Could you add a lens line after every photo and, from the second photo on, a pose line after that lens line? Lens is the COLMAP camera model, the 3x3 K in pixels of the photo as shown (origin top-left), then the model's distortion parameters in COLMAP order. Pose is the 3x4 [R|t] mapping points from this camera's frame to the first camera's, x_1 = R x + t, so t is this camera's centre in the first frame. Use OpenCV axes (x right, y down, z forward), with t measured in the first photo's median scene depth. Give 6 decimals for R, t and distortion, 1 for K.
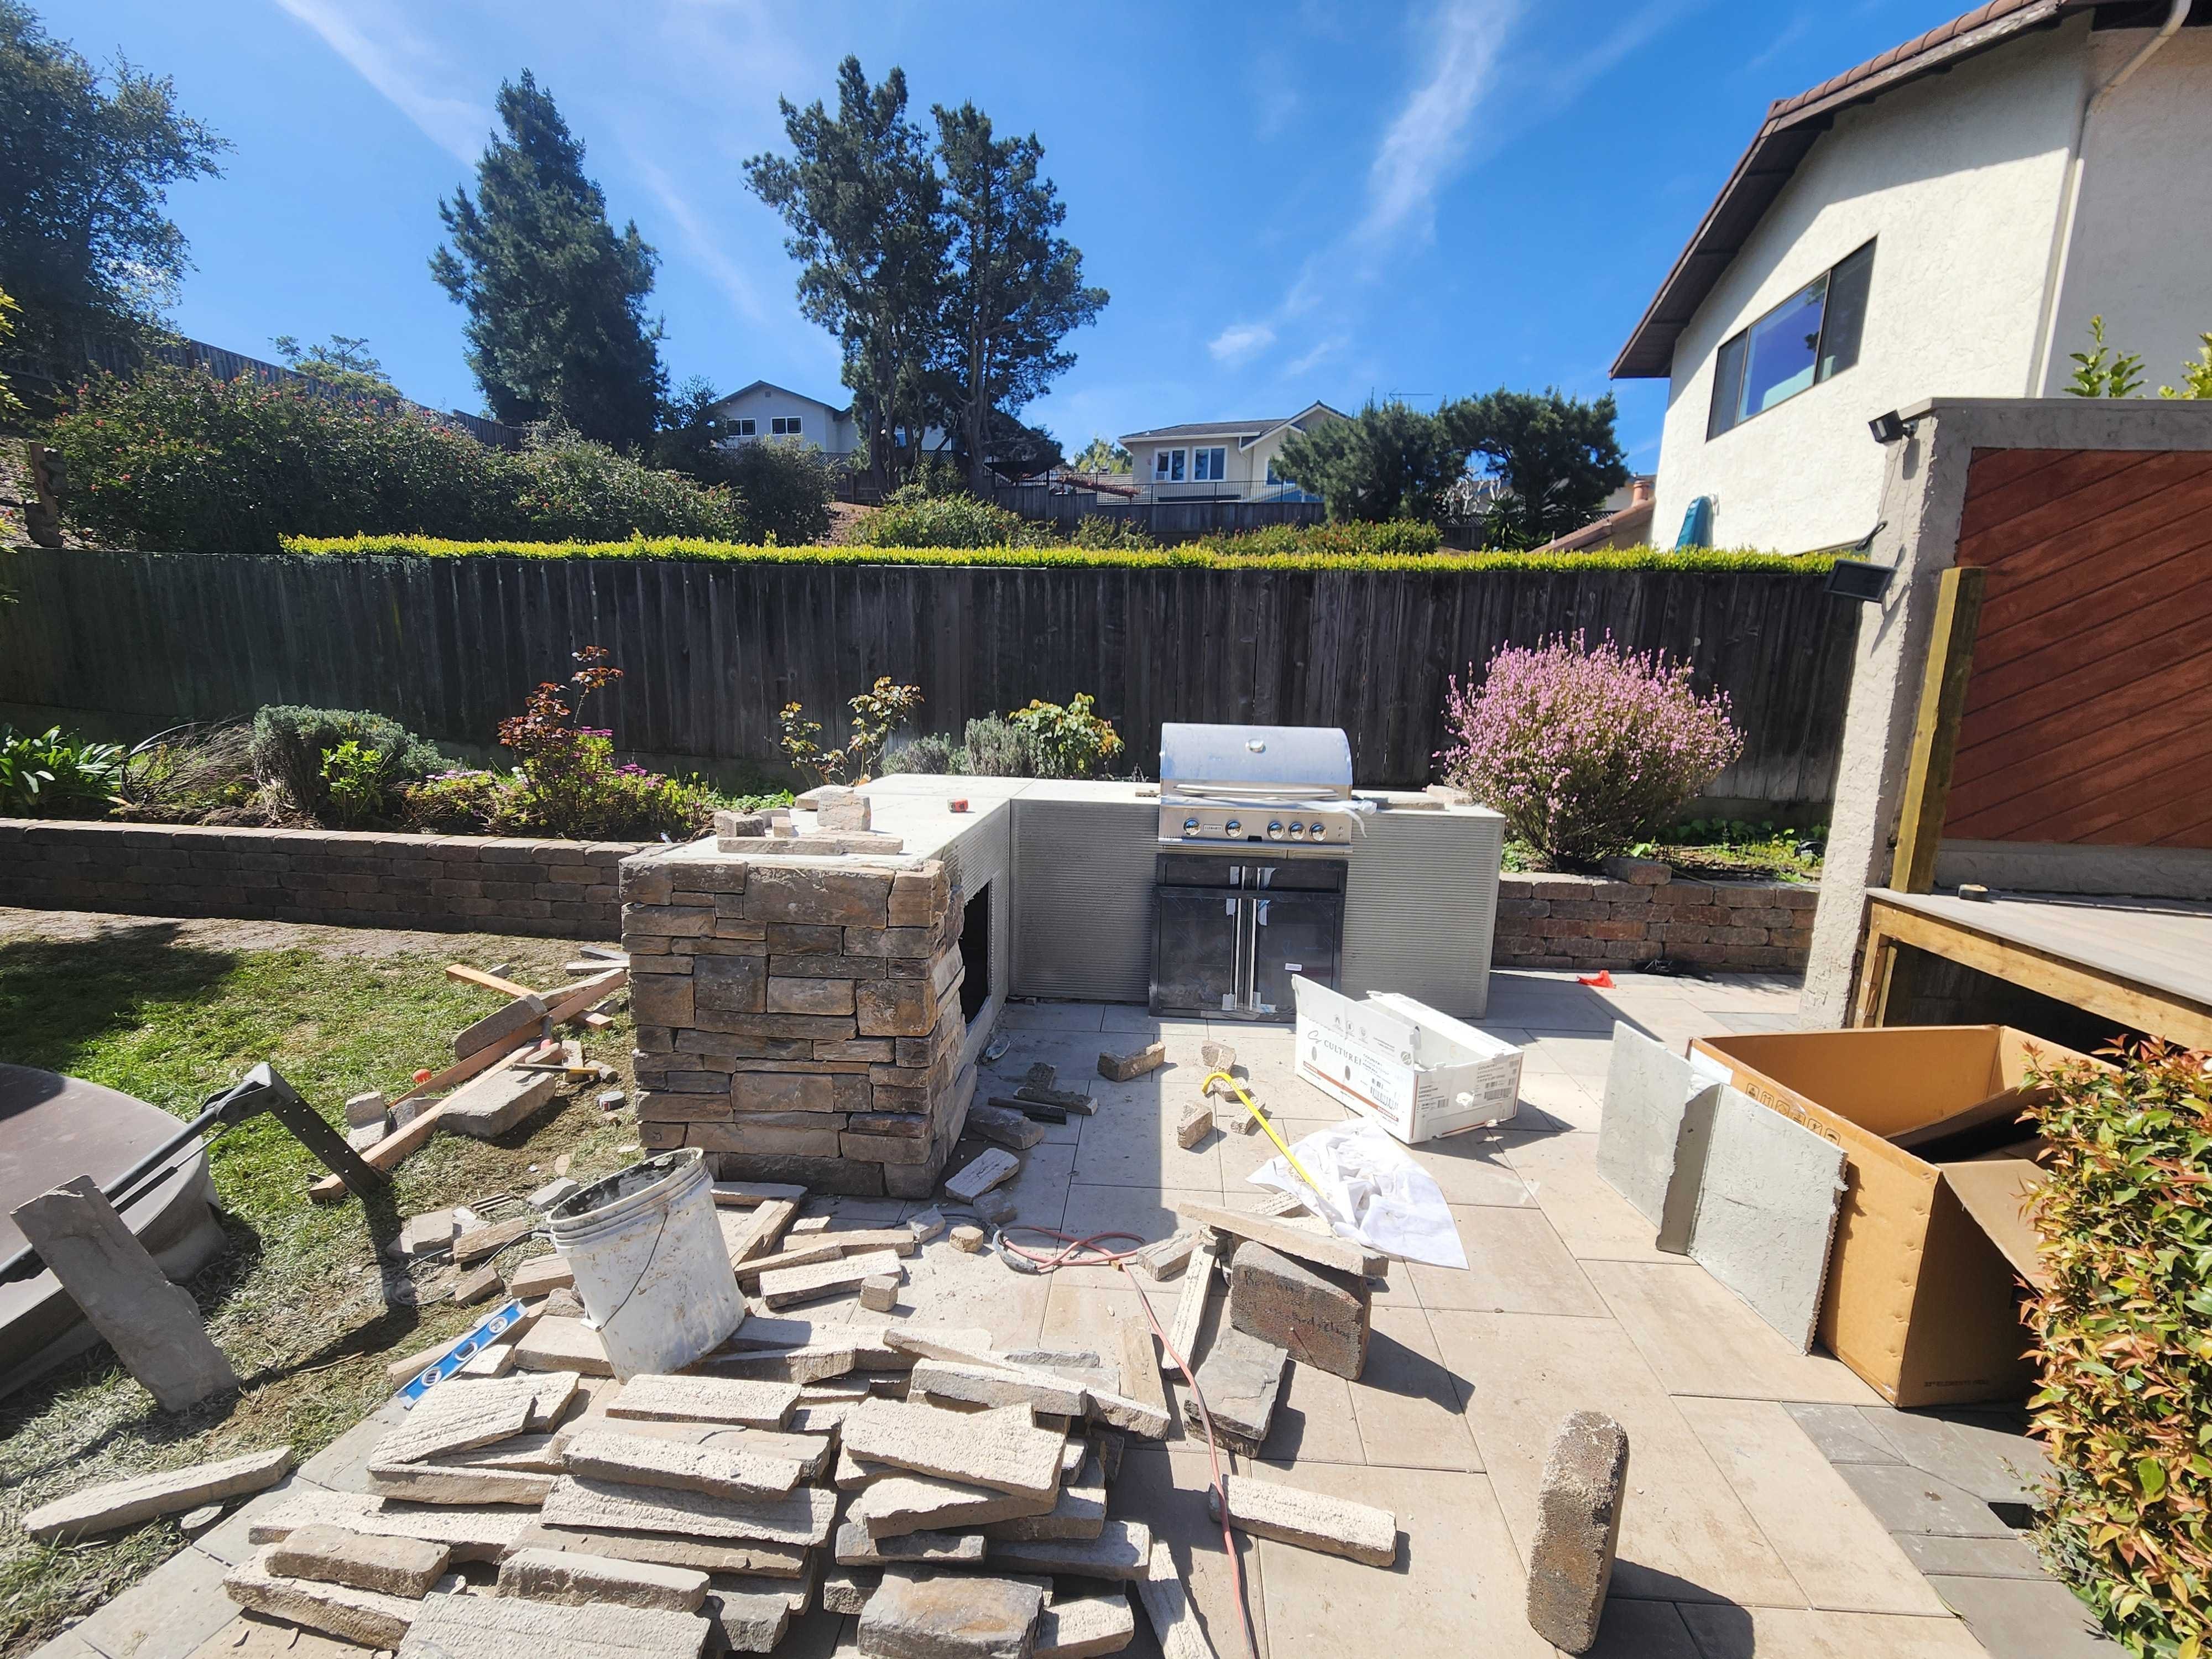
lens RADIAL K [[899.8, 0, 1105.7], [0, 899.8, 828.8], [0, 0, 1]] dist [0.001331, 0.000188]
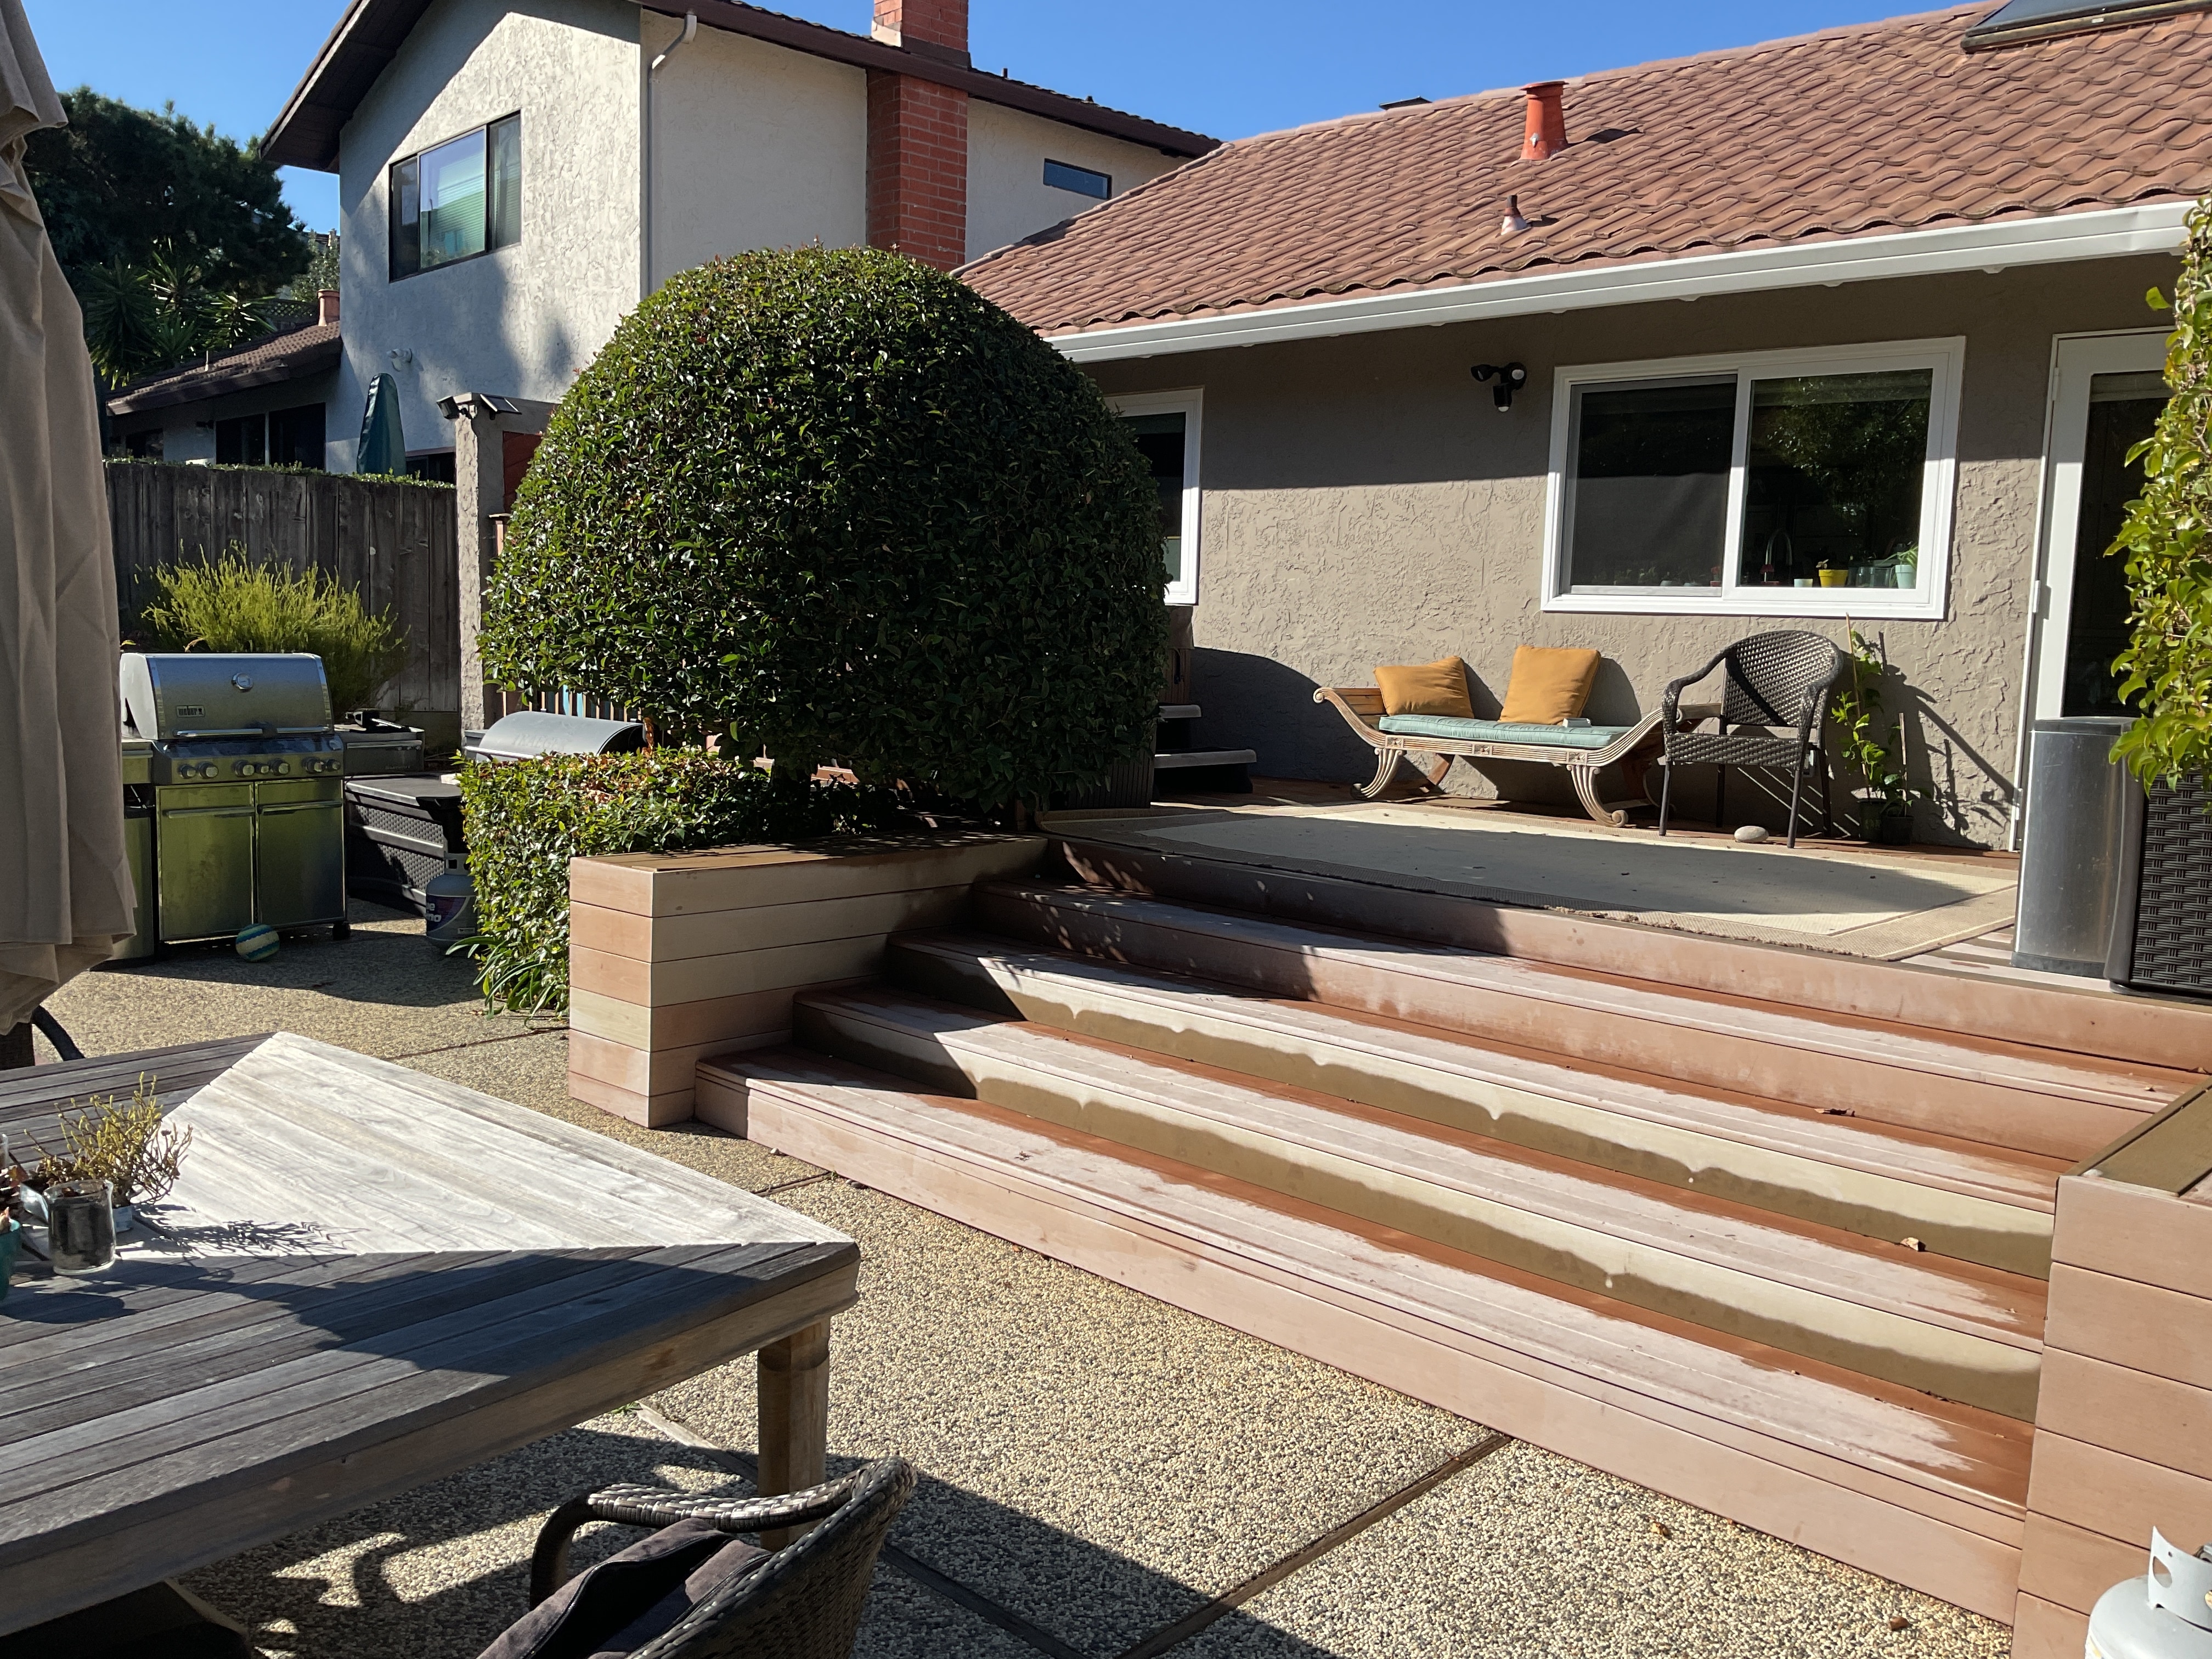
lens RADIAL K [[1843.7, 0, 1101.9], [0, 1843.7, 824.9], [0, 0, 1]] dist [-0.001369, -0.000383]
pose [[0.628831, -0.088046, 0.772541, -0.396705], [0.110103, 0.993639, 0.023623, 0.121861], [-0.769707, 0.070204, 0.634525, -0.821474]]
